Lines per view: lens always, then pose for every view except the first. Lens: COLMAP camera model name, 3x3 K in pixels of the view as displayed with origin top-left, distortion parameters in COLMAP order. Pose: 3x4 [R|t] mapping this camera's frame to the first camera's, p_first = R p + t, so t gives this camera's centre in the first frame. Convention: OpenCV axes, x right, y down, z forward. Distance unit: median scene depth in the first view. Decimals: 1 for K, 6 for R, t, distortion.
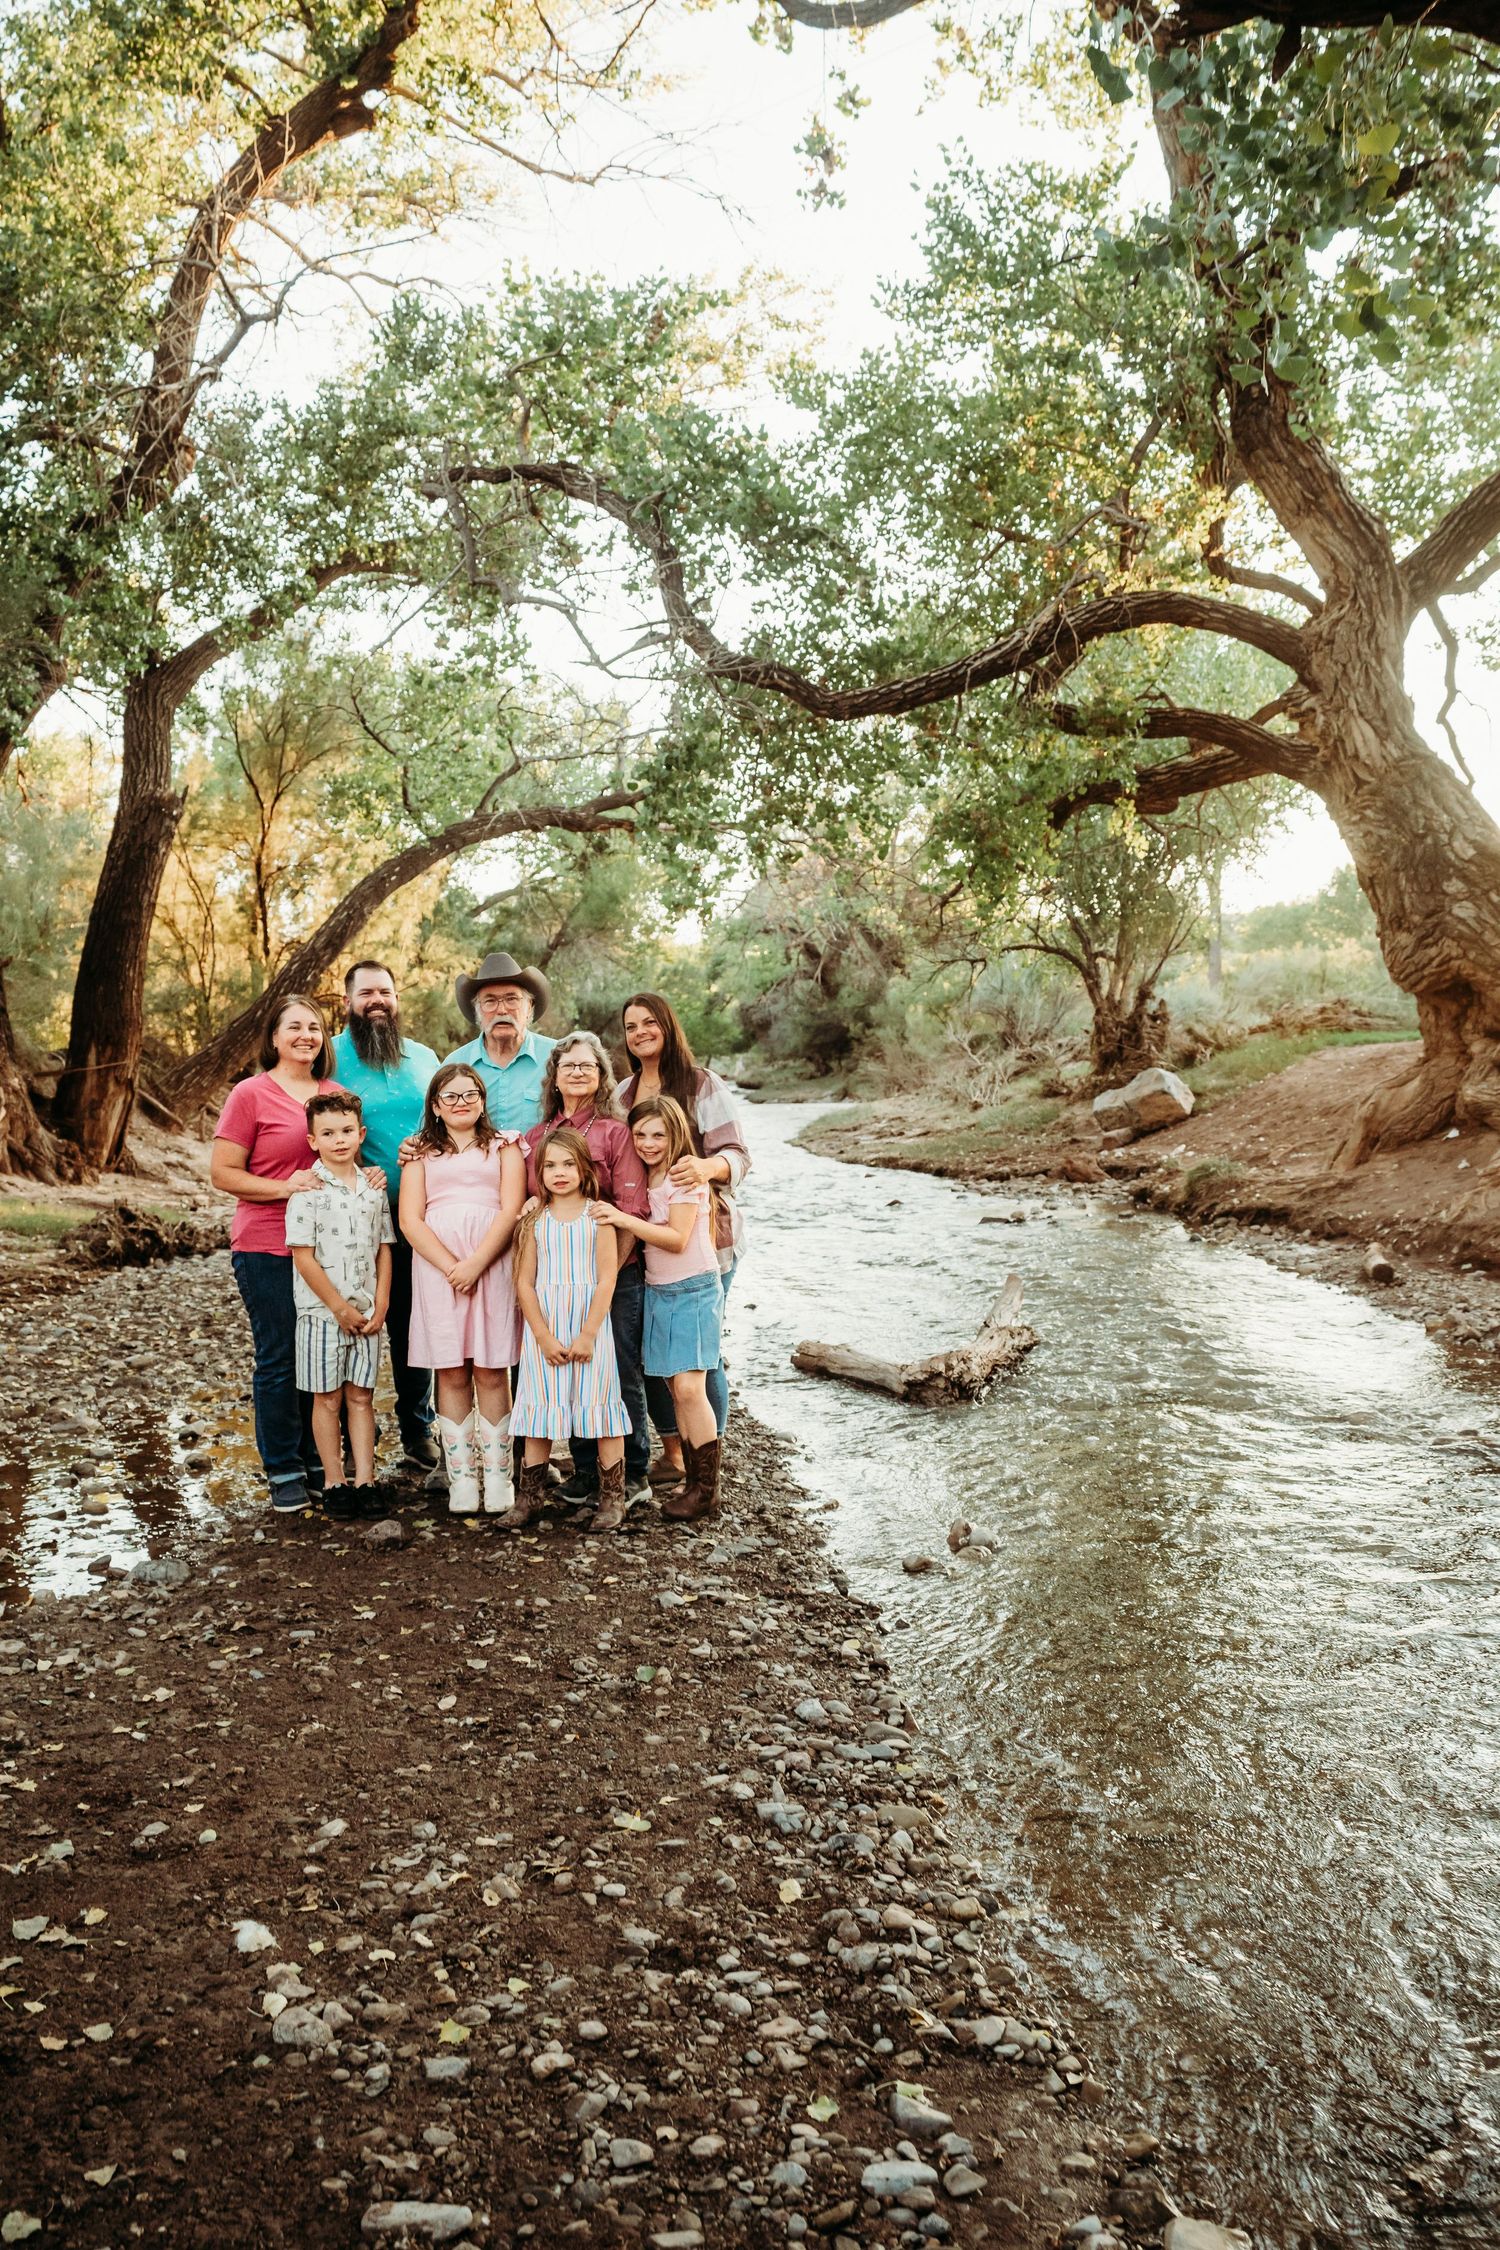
lens RADIAL K [[1943.6, 0, 752.3], [0, 1943.6, 1107.7], [0, 0, 1]] dist [-0.143046, 0.077947]
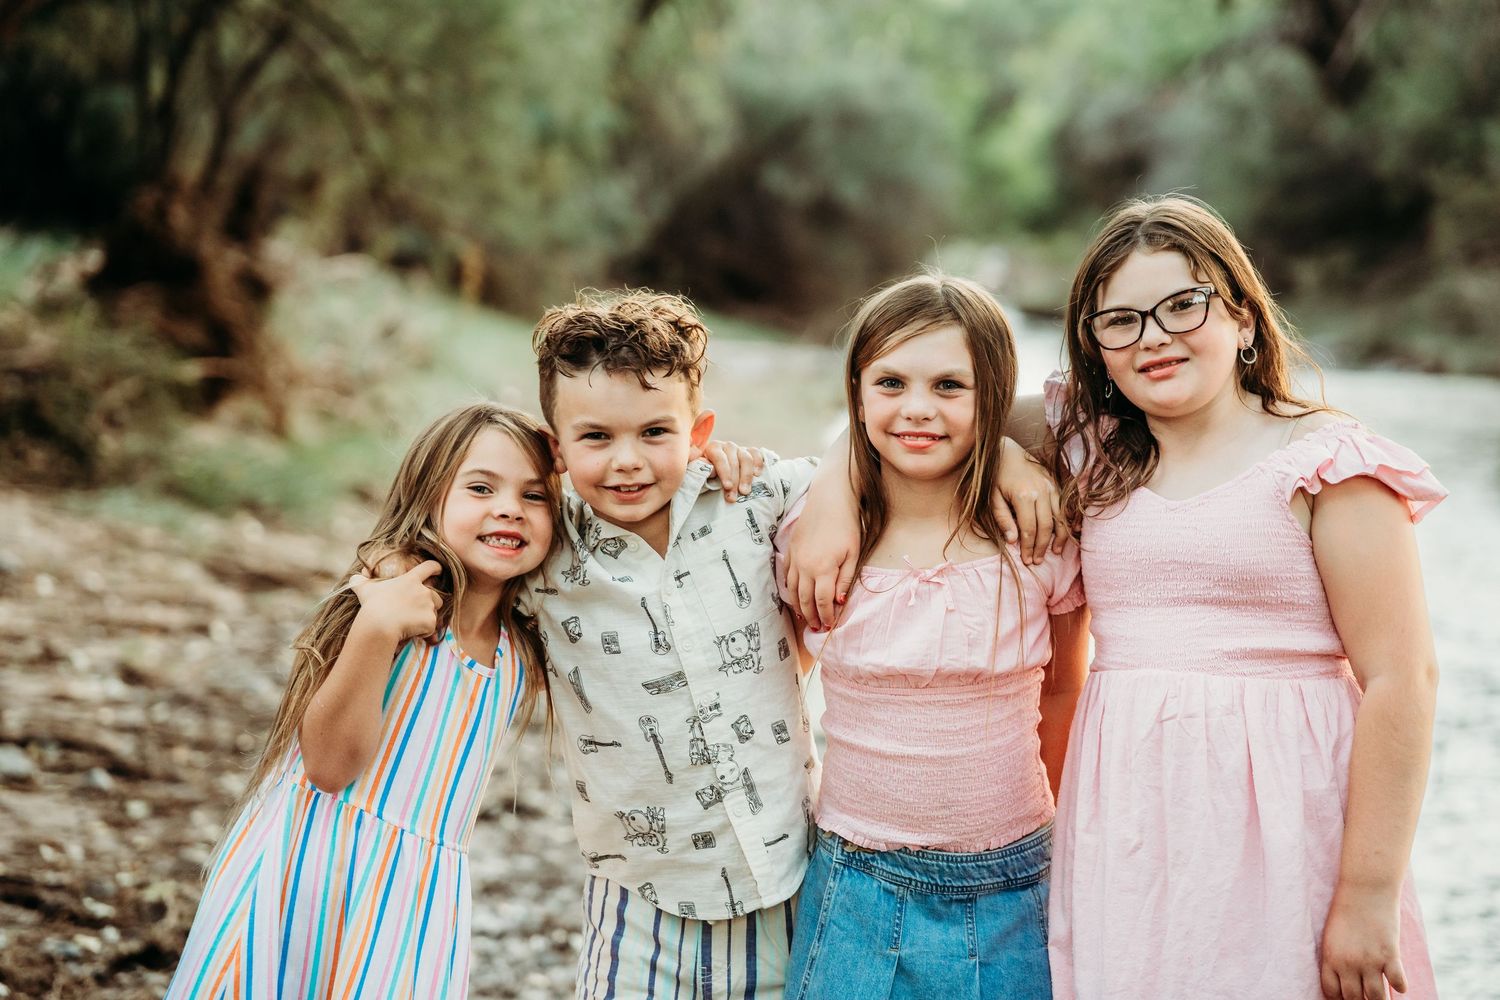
lens RADIAL K [[4258.4, 0, 749.9], [0, 4258.4, 496.5], [0, 0, 1]] dist [1.068057, 0.000000]
pose [[0.997506, 0.052449, -0.047223, -0.139287], [-0.050881, 0.998132, 0.033815, -0.005499], [0.048908, -0.031328, 0.998312, 0.510451]]
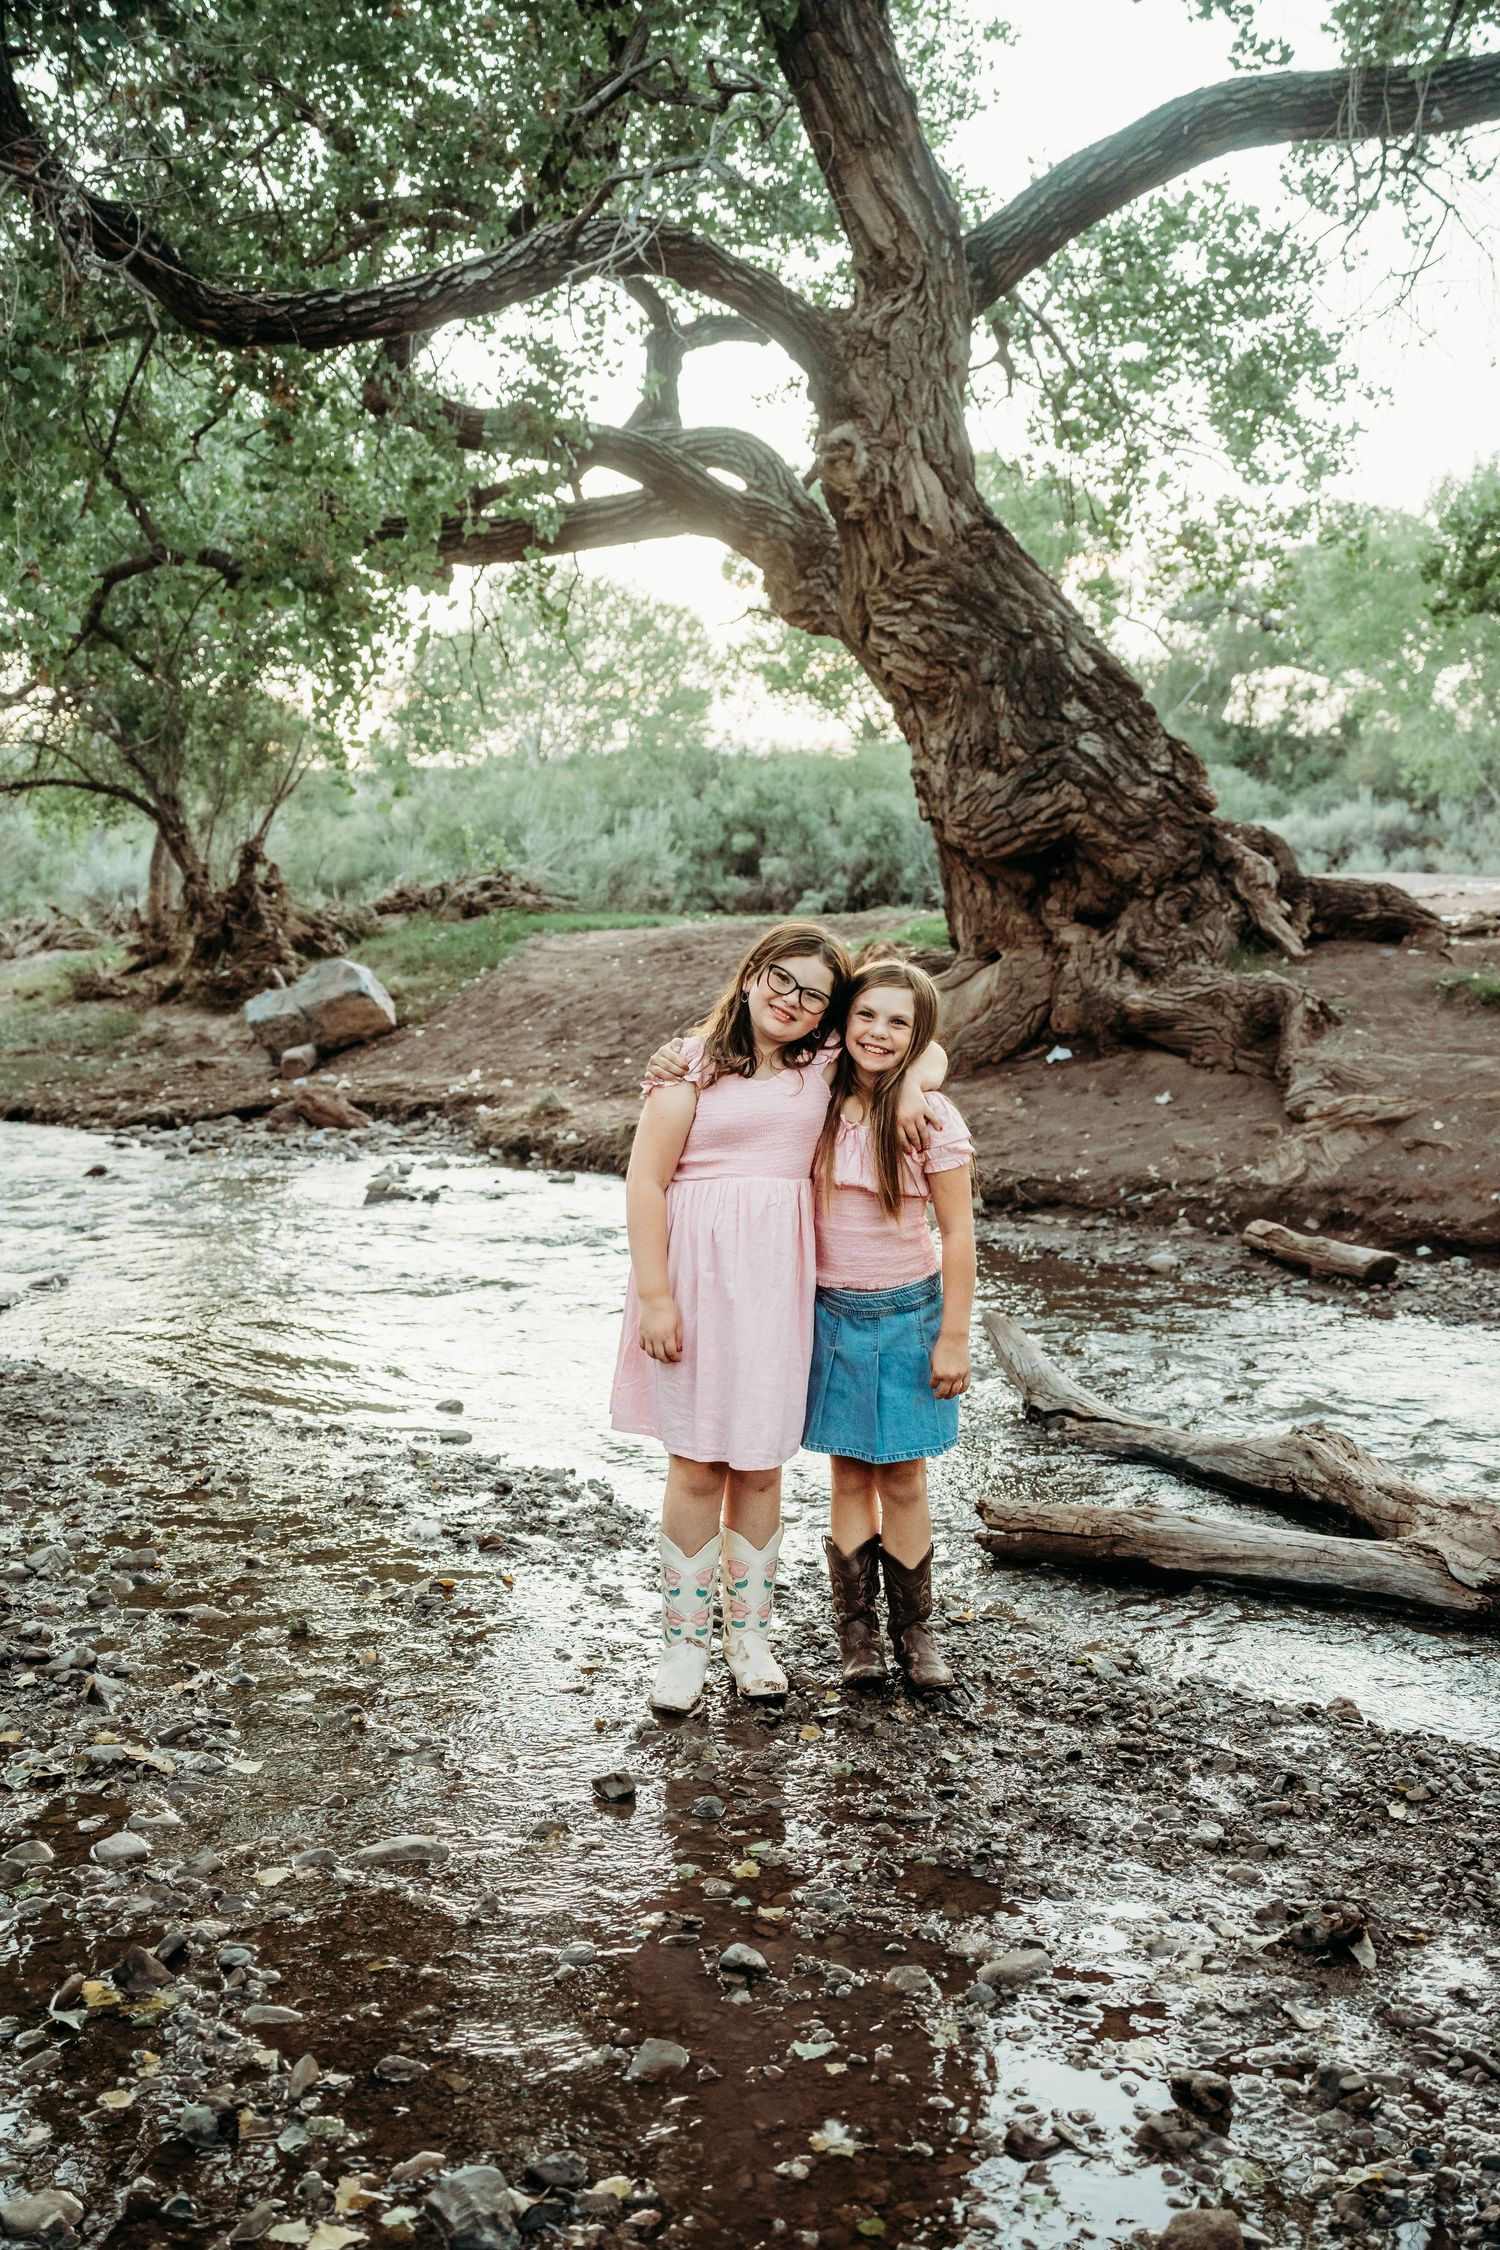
lens RADIAL K [[2248.0, 0, 753.9], [0, 2248.0, 1107.7], [0, 0, 1]] dist [-0.026177, 0.000000]
pose [[0.808402, -0.026663, 0.588026, -0.193920], [0.001393, 0.999057, 0.043386, -0.002360], [-0.588629, -0.034254, 0.807677, 0.314720]]
